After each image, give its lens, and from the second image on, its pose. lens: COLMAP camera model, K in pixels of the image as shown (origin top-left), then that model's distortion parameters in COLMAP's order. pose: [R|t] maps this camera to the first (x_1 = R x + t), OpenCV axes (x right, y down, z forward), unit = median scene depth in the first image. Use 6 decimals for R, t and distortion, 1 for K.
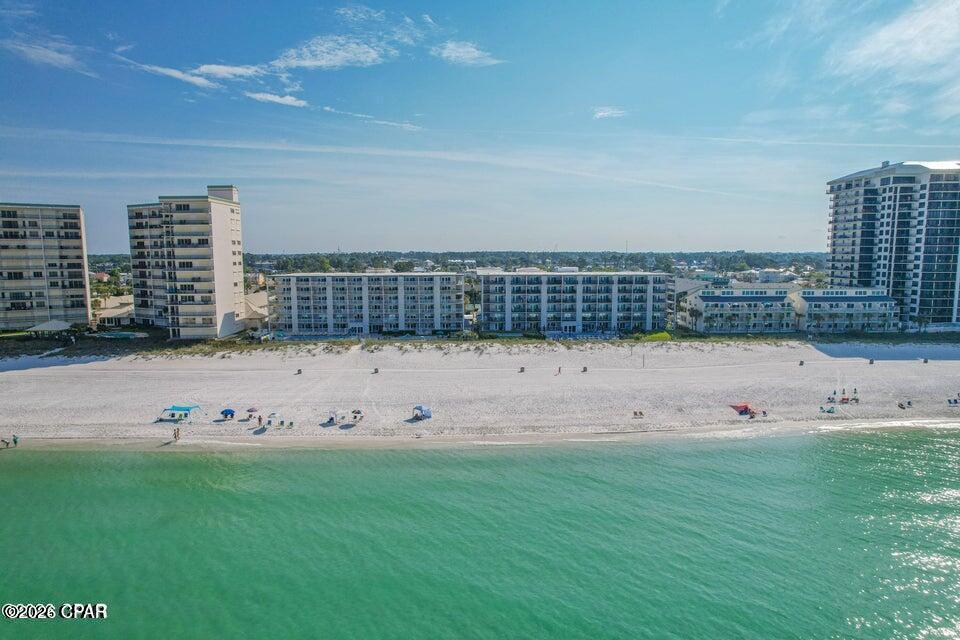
lens RADIAL K [[617.0, 0, 506.0], [0, 617.0, 319.4], [0, 0, 1]] dist [-0.074586, 0.079626]
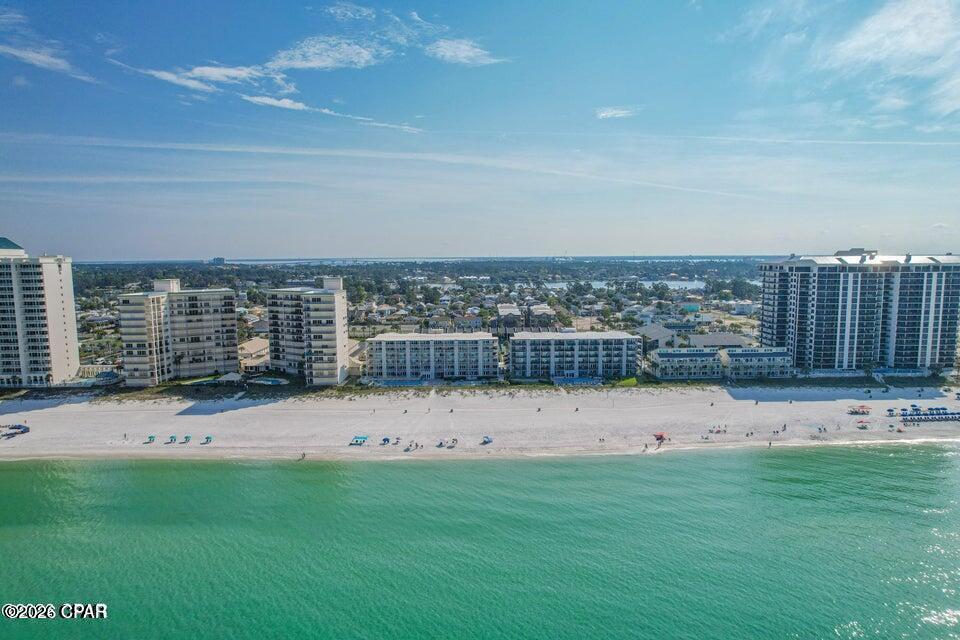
lens RADIAL K [[611.5, 0, 483.0], [0, 611.5, 329.8], [0, 0, 1]] dist [-0.070536, 0.061337]
pose [[0.999465, -0.005700, -0.032191, -0.057160], [0.006182, 0.999870, 0.014887, -0.116239], [0.032102, -0.015078, 0.999371, -0.467076]]
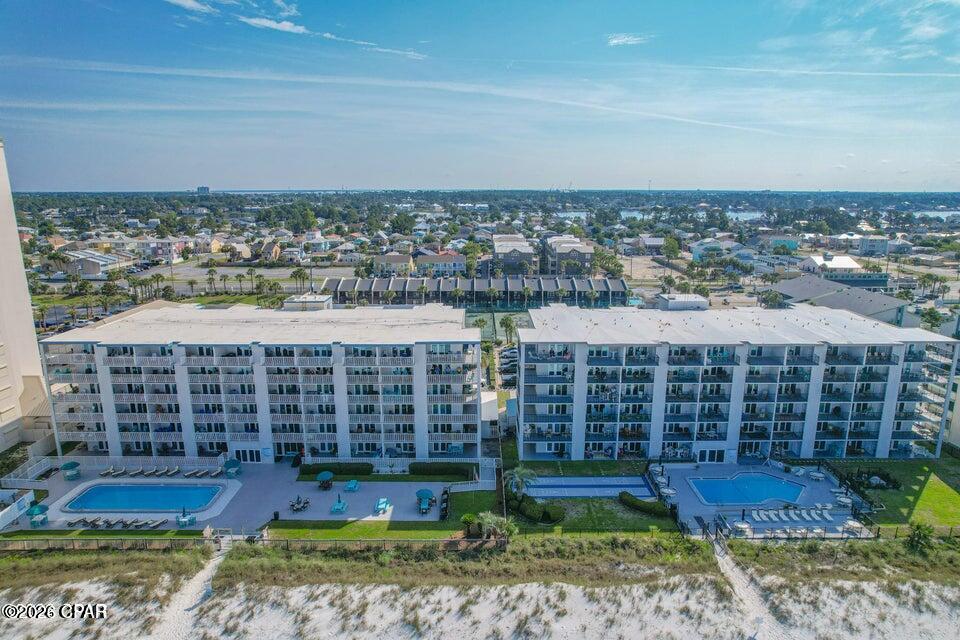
lens RADIAL K [[617.0, 0, 506.0], [0, 617.0, 319.4], [0, 0, 1]] dist [-0.074586, 0.079626]
pose [[0.999914, 0.003344, -0.012705, -0.043368], [-0.002015, 0.994658, 0.103207, -0.132637], [0.012983, -0.103173, 0.994579, 0.557867]]
